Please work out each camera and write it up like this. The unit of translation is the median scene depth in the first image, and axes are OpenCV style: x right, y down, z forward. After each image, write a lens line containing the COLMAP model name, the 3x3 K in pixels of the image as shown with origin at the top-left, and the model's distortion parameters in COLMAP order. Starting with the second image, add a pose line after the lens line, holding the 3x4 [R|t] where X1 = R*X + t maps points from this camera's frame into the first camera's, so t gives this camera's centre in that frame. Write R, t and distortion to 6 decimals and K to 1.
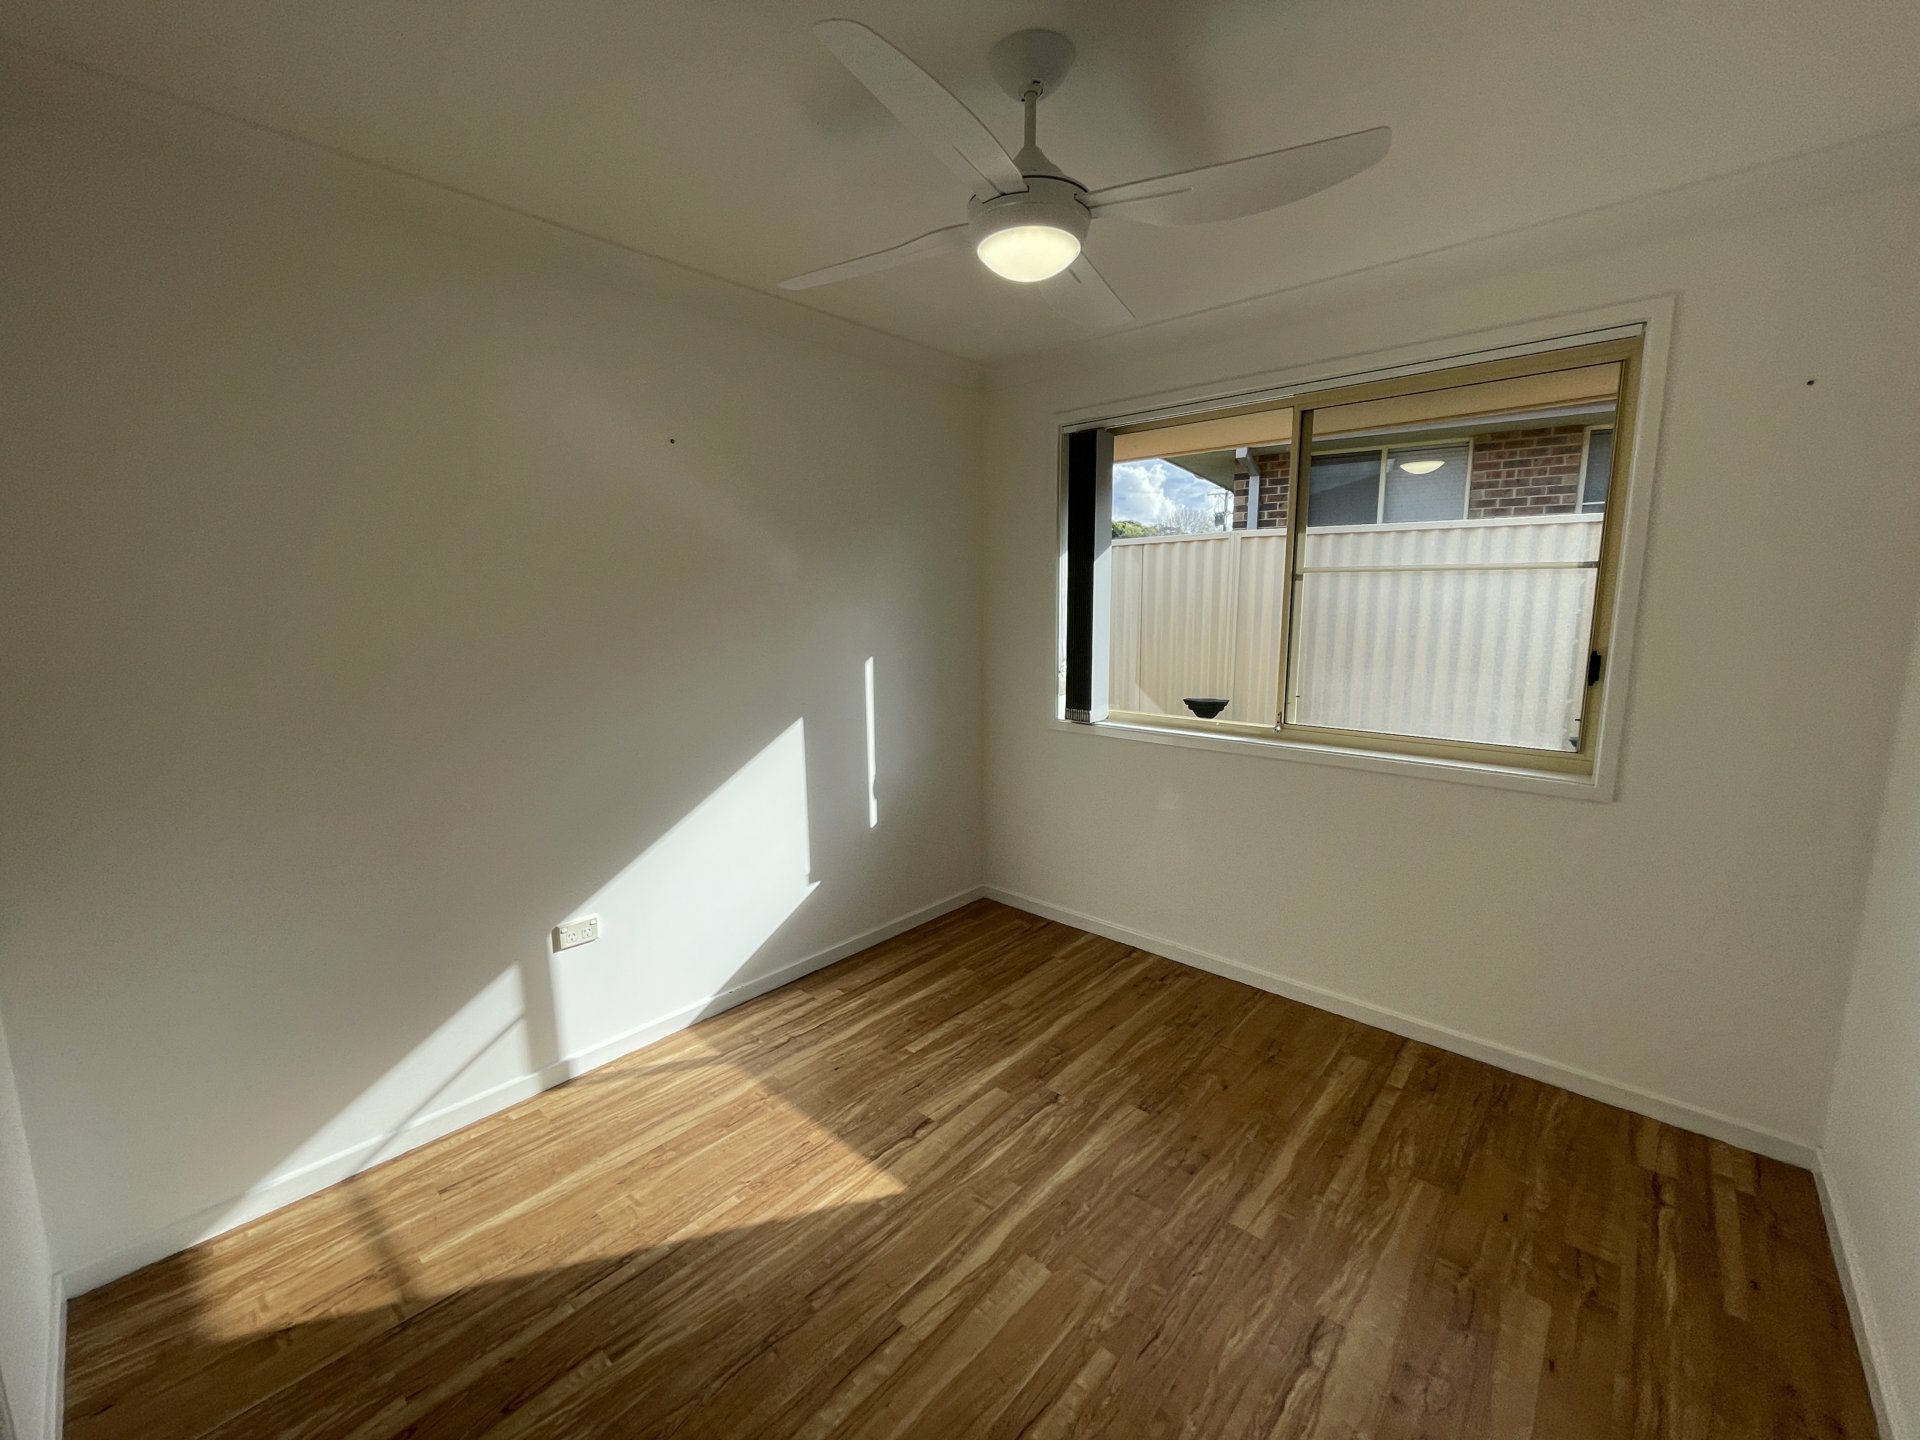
lens RADIAL K [[774.5, 0, 955.9], [0, 774.5, 716.7], [0, 0, 1]] dist [-0.002233, 0.000087]
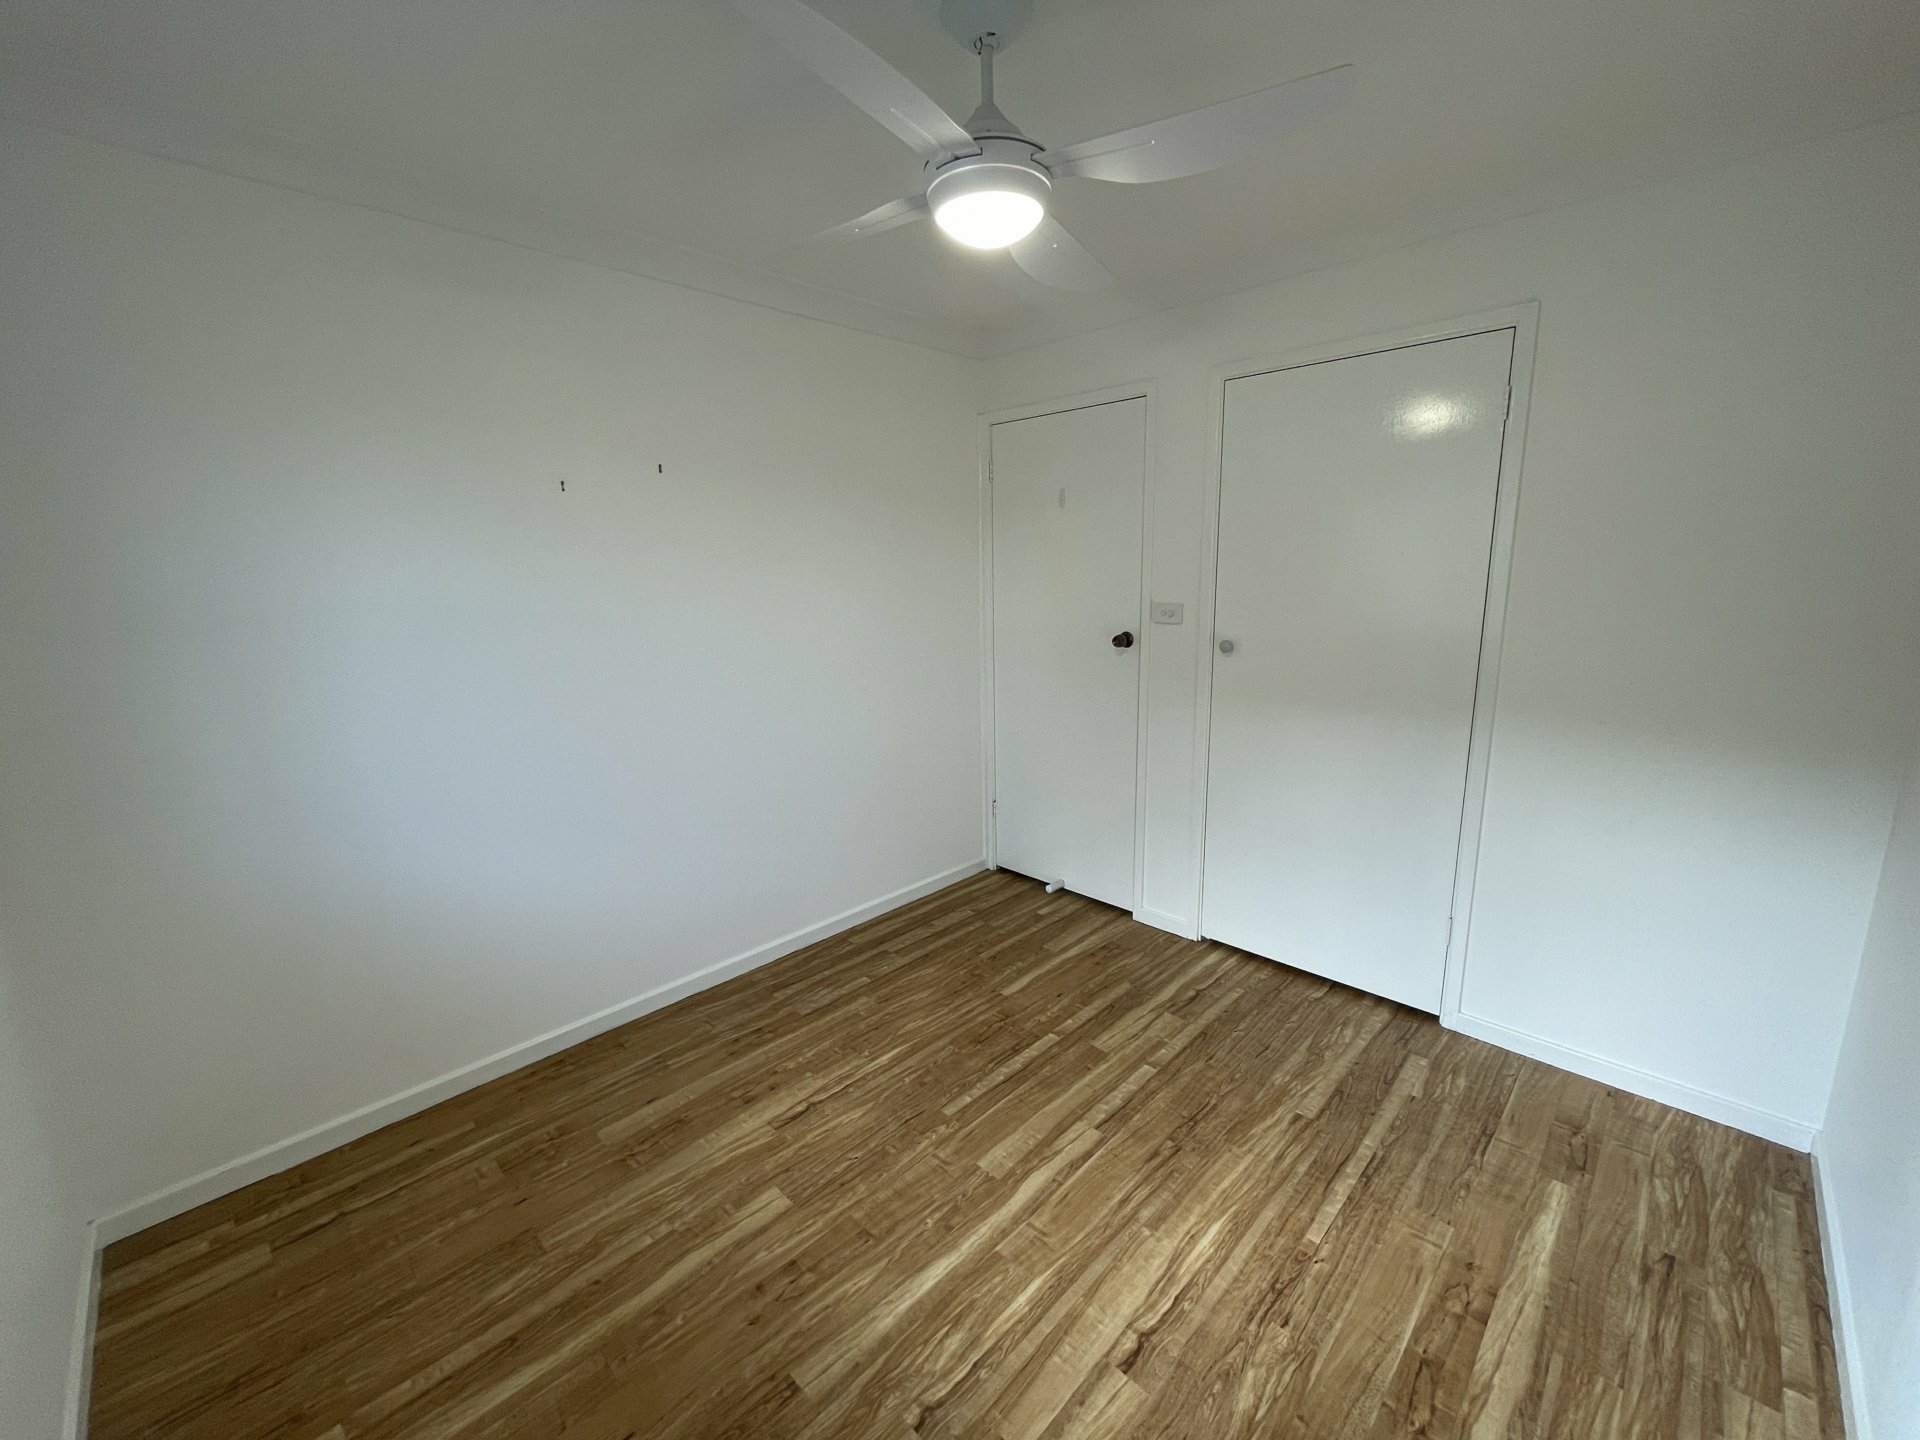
lens RADIAL K [[774.5, 0, 958.2], [0, 774.5, 723.2], [0, 0, 1]] dist [-0.002233, 0.000087]
pose [[-0.999012, 0.014929, 0.041853, 0.083513], [0.028332, 0.939592, 0.341123, -0.267196], [-0.034232, 0.341972, -0.939087, 1.683723]]
